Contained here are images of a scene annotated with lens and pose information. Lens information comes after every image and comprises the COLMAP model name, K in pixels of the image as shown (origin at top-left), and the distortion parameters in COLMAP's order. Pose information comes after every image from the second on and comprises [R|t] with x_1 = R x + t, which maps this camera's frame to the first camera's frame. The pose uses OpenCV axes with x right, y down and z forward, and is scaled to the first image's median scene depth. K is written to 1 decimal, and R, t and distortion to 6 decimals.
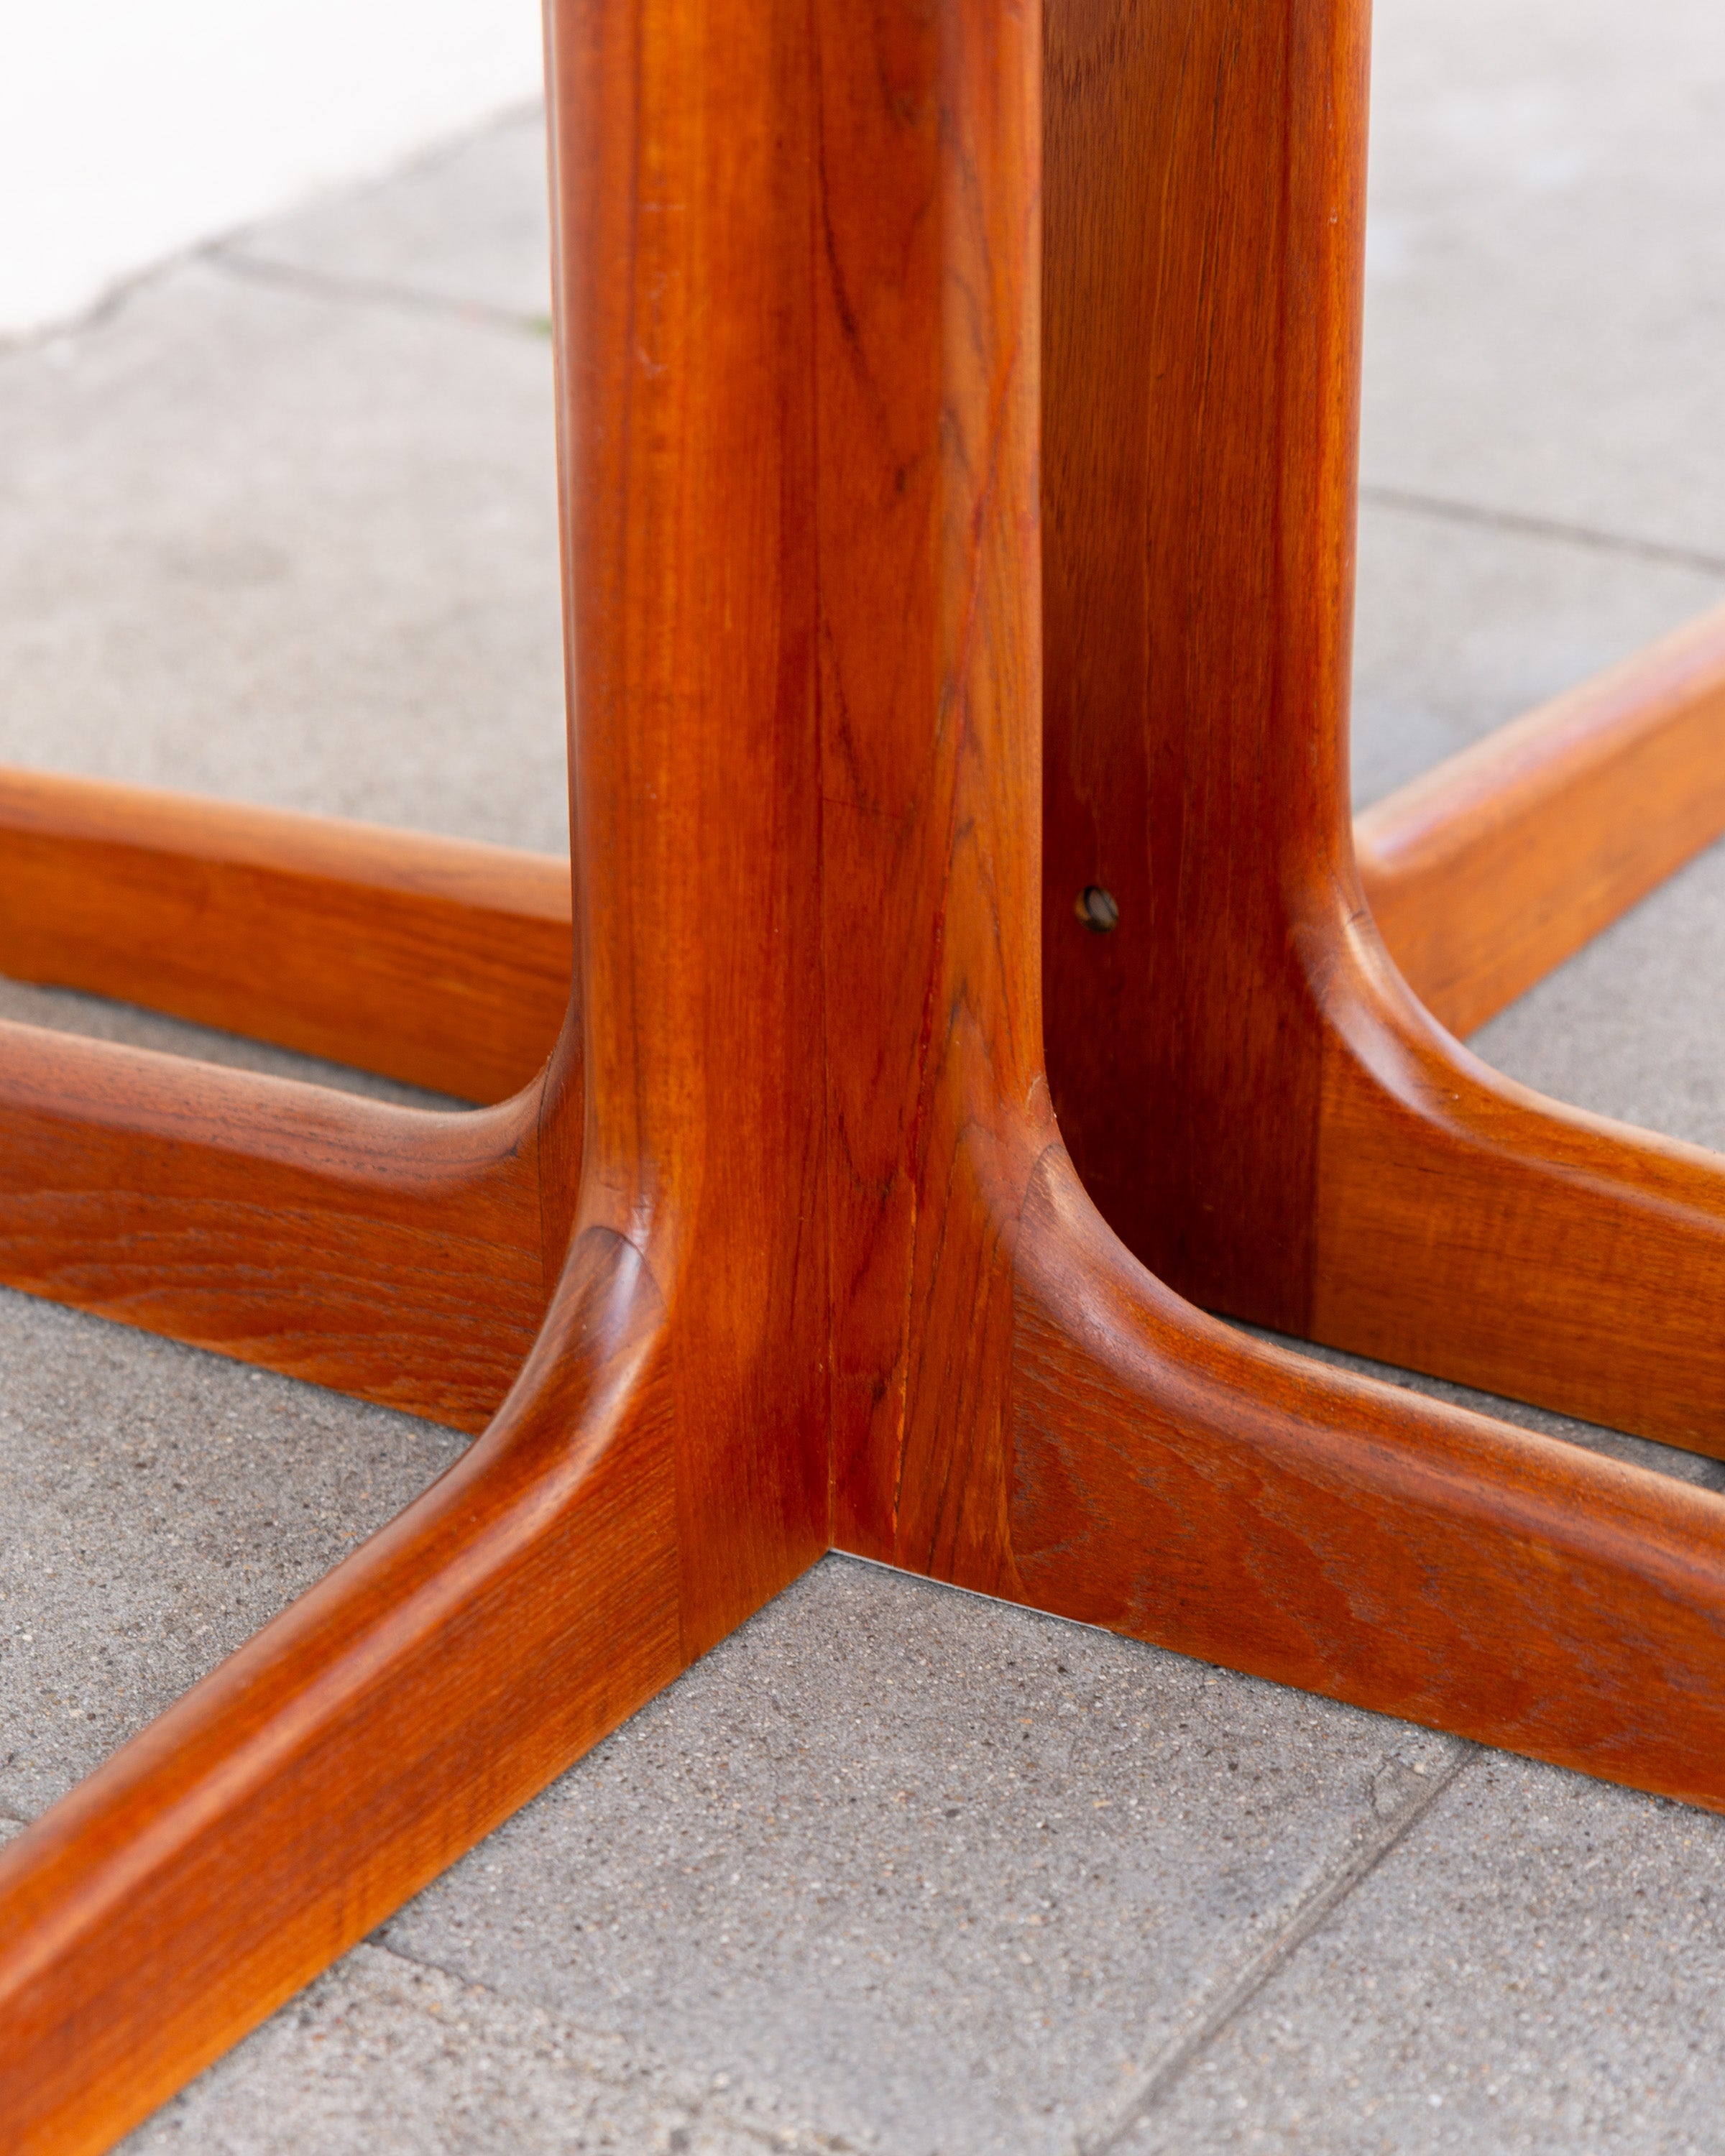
lens RADIAL K [[5468.6, 0, 812.9], [0, 5468.6, 1213.3], [0, 0, 1]] dist [-0.032607, 0.000000]
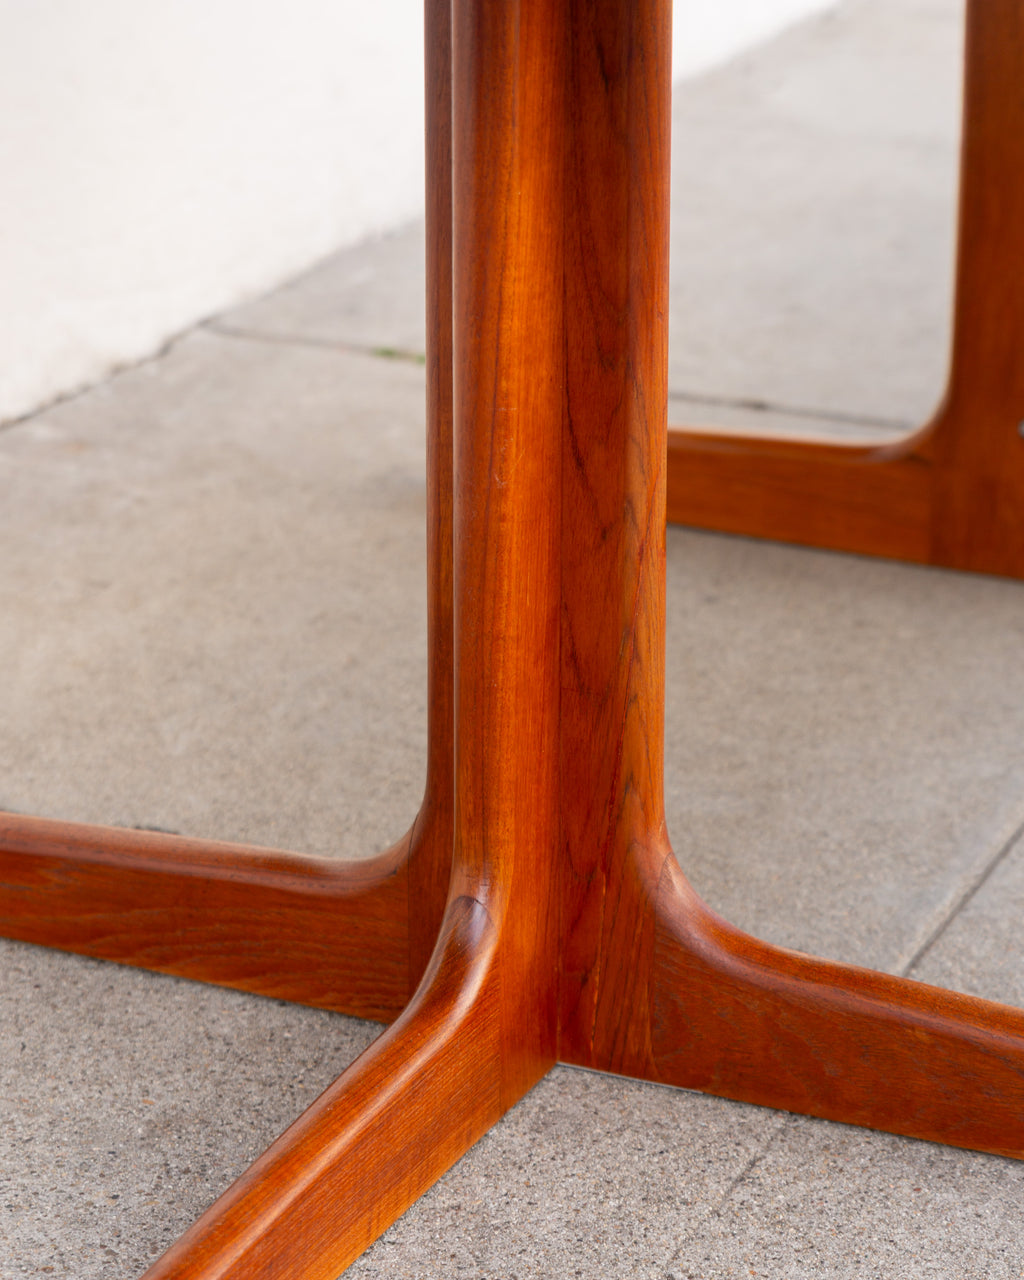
lens RADIAL K [[3508.4, 0, 516.6], [0, 3508.4, 636.7], [0, 0, 1]] dist [0.004875, 0.000000]
pose [[0.993529, -0.026741, 0.110383, -0.161868], [0.040551, 0.991350, -0.124824, 0.071175], [-0.106090, 0.128492, 0.986020, -0.324022]]
